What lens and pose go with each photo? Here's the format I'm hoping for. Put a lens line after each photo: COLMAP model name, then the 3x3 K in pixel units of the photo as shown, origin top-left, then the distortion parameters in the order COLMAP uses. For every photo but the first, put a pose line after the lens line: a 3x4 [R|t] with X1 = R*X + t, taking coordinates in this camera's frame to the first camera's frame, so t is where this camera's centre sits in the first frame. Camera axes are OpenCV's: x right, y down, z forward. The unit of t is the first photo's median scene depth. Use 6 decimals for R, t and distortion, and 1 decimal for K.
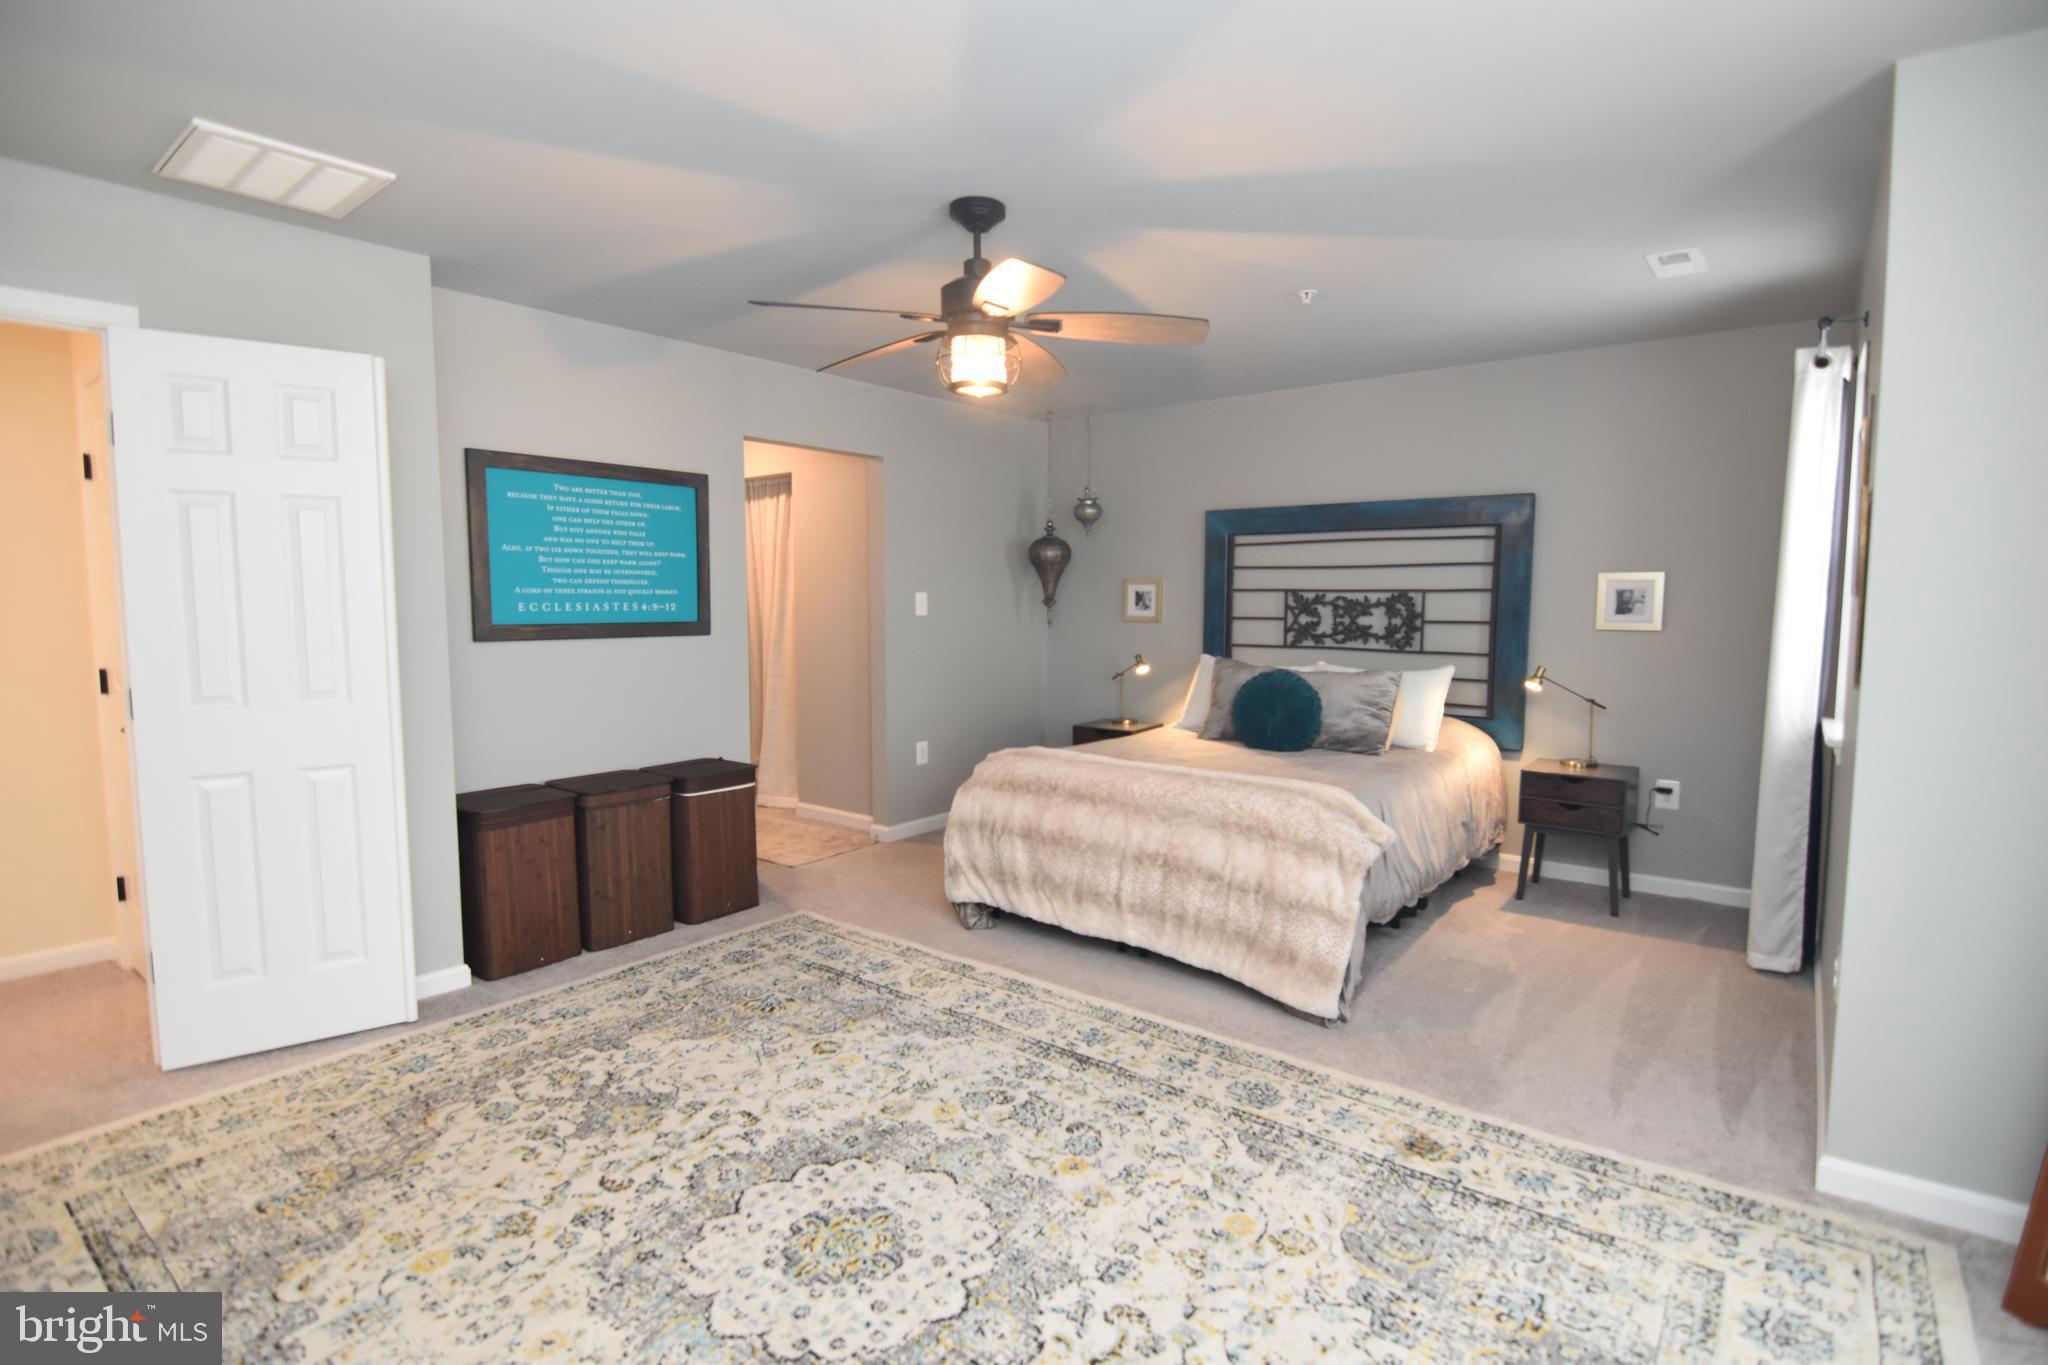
lens RADIAL K [[992.8, 0, 1026.4], [0, 992.8, 679.8], [0, 0, 1]] dist [-0.010928, -0.005823]
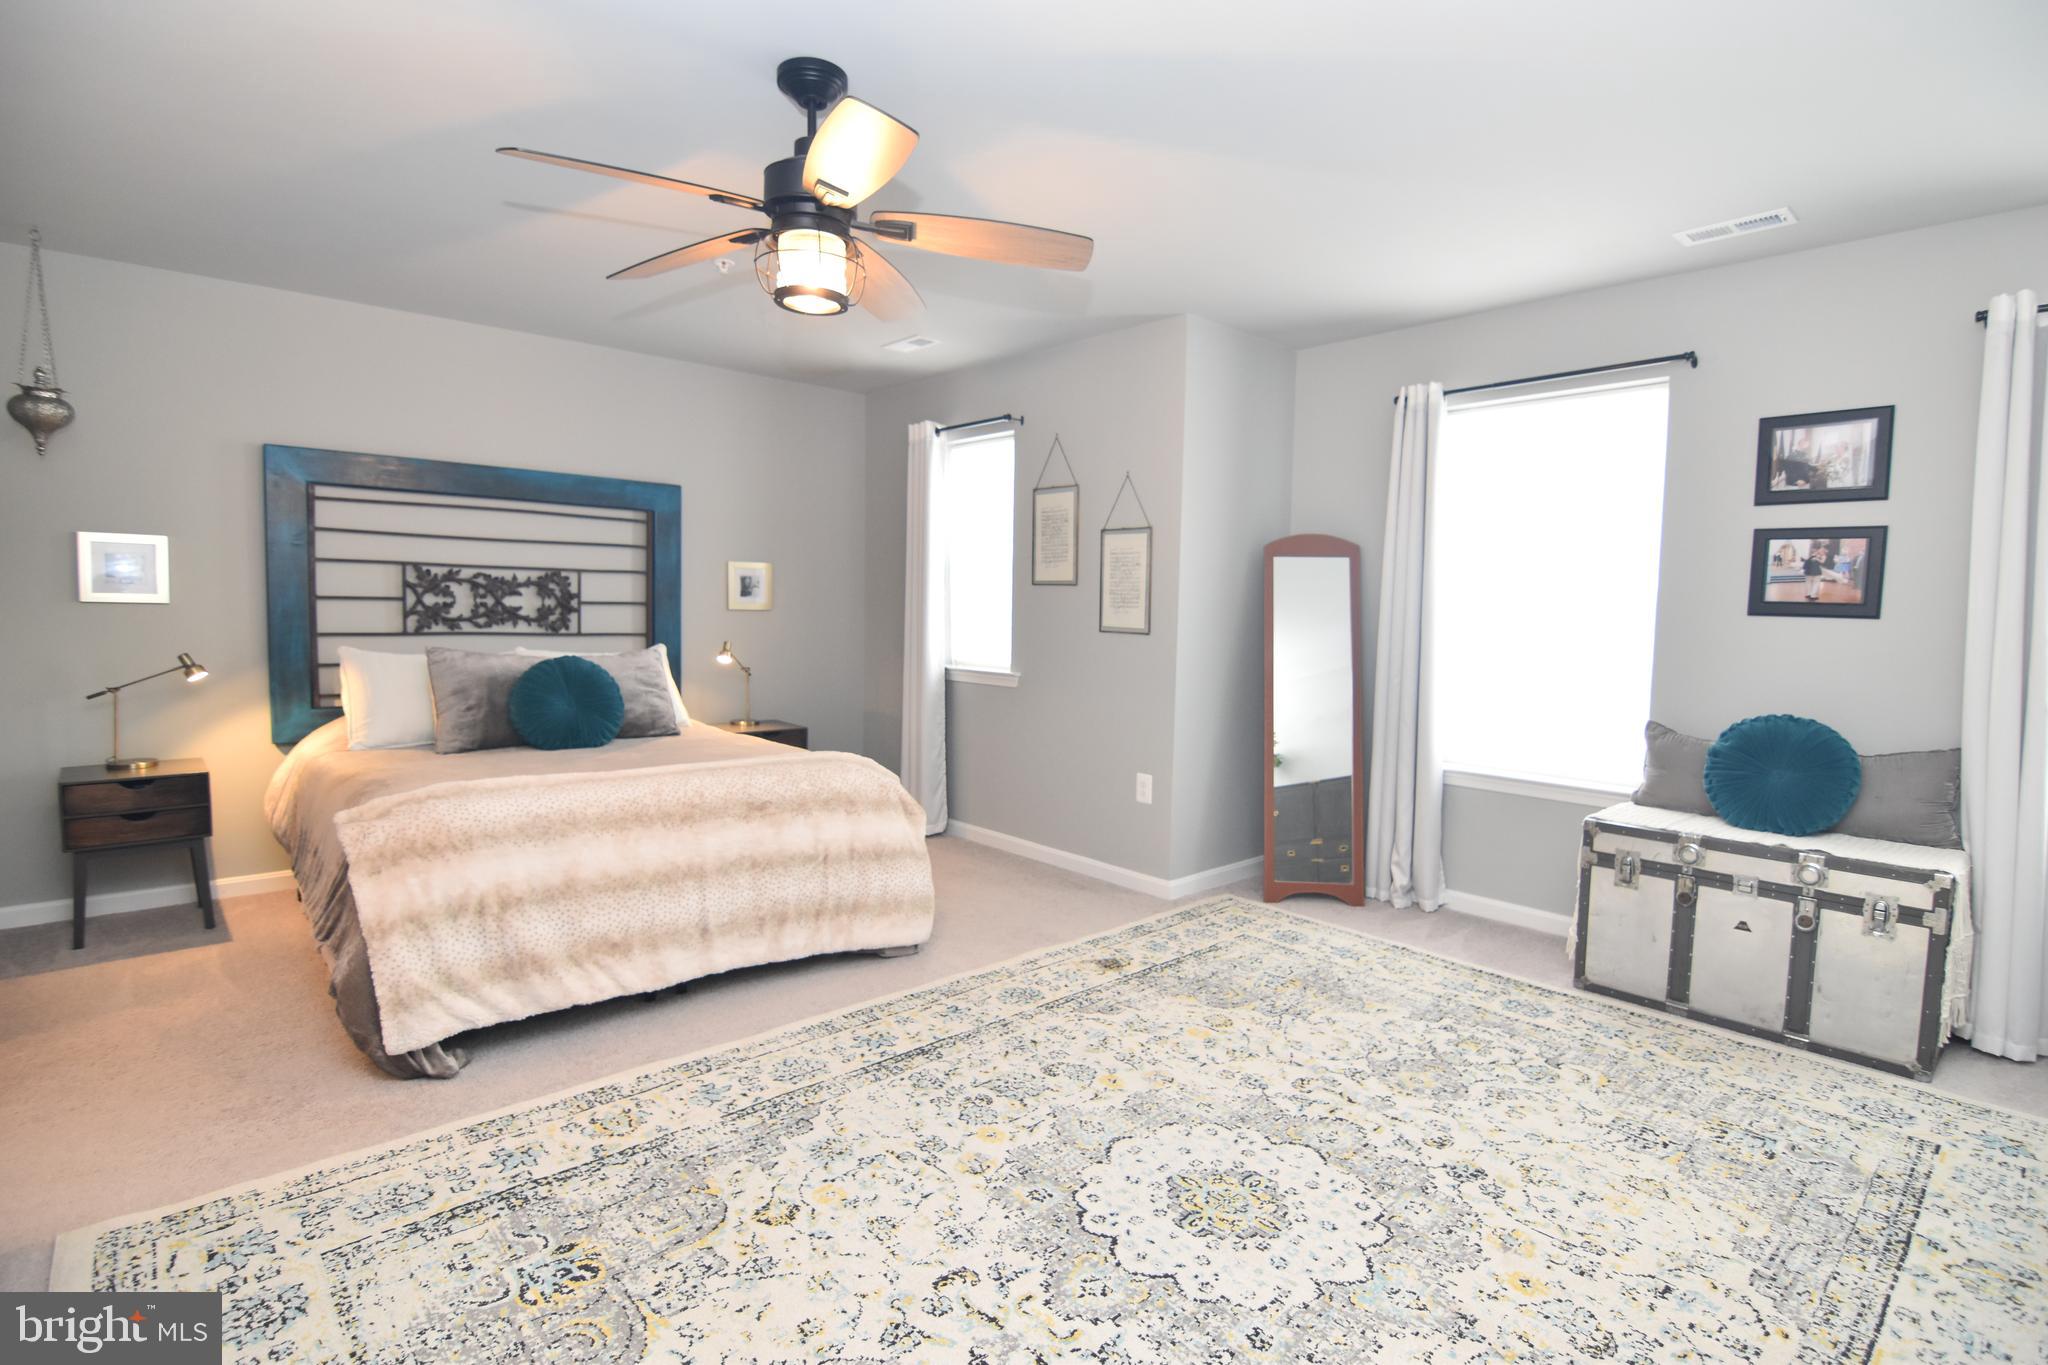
lens RADIAL K [[992.8, 0, 1030.8], [0, 992.8, 681.1], [0, 0, 1]] dist [-0.010928, -0.005823]
pose [[0.165298, -0.071975, 0.983614, -0.938580], [0.062028, 0.996118, 0.062466, -0.029985], [-0.984291, 0.050686, 0.169121, 0.797171]]
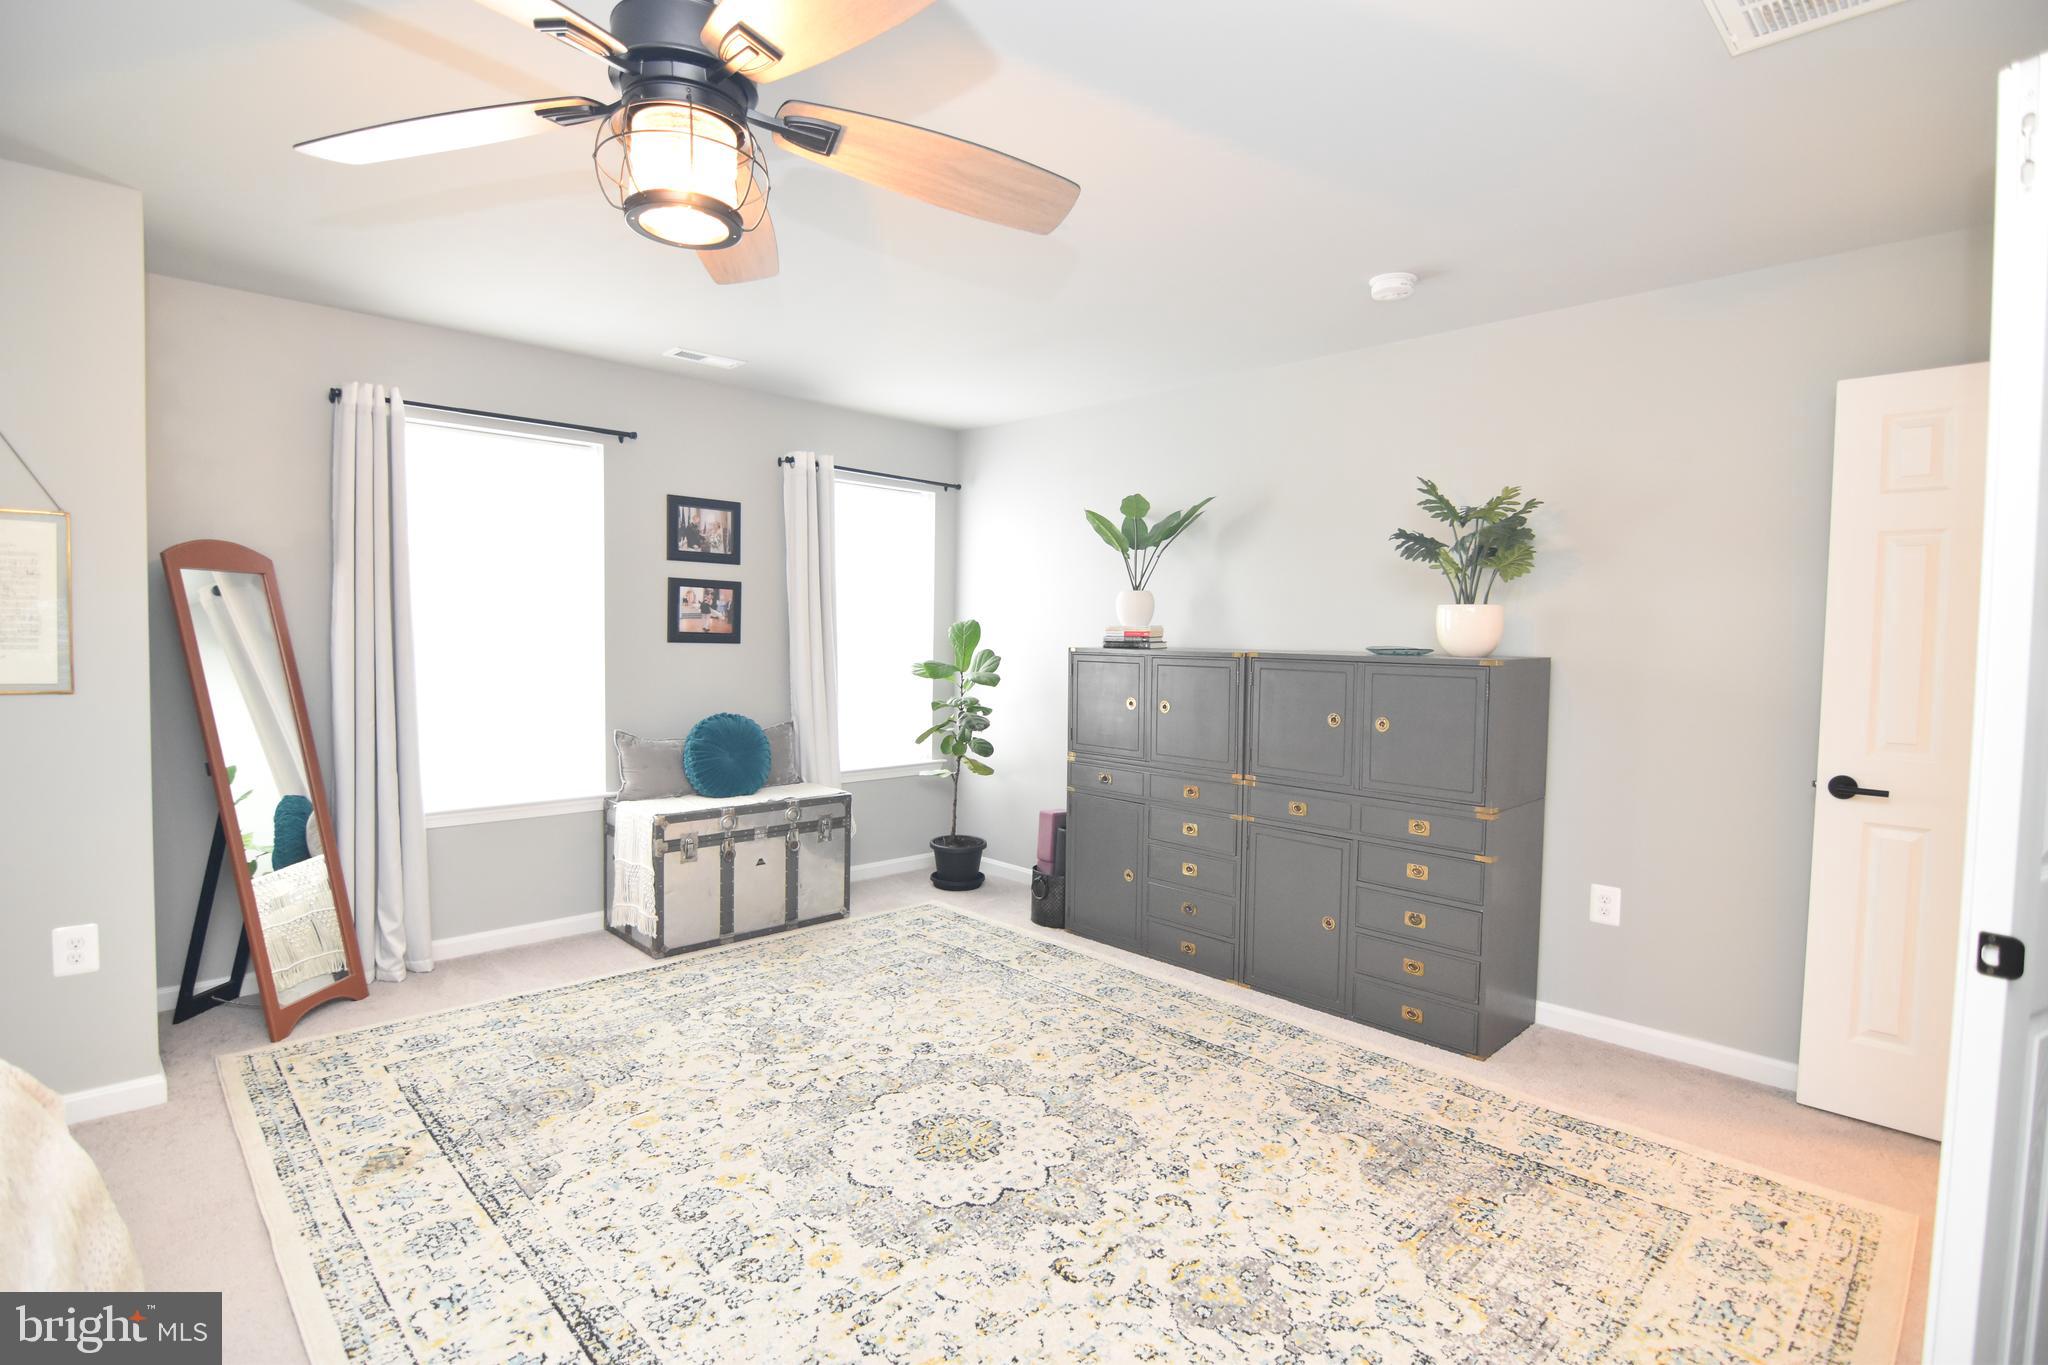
lens RADIAL K [[992.8, 0, 1034.9], [0, 992.8, 683.0], [0, 0, 1]] dist [-0.010928, -0.005823]
pose [[-0.991912, -0.023093, 0.124810, -0.343101], [-0.006828, 0.991595, 0.129201, -0.135177], [-0.126744, 0.127304, -0.983732, 1.722186]]
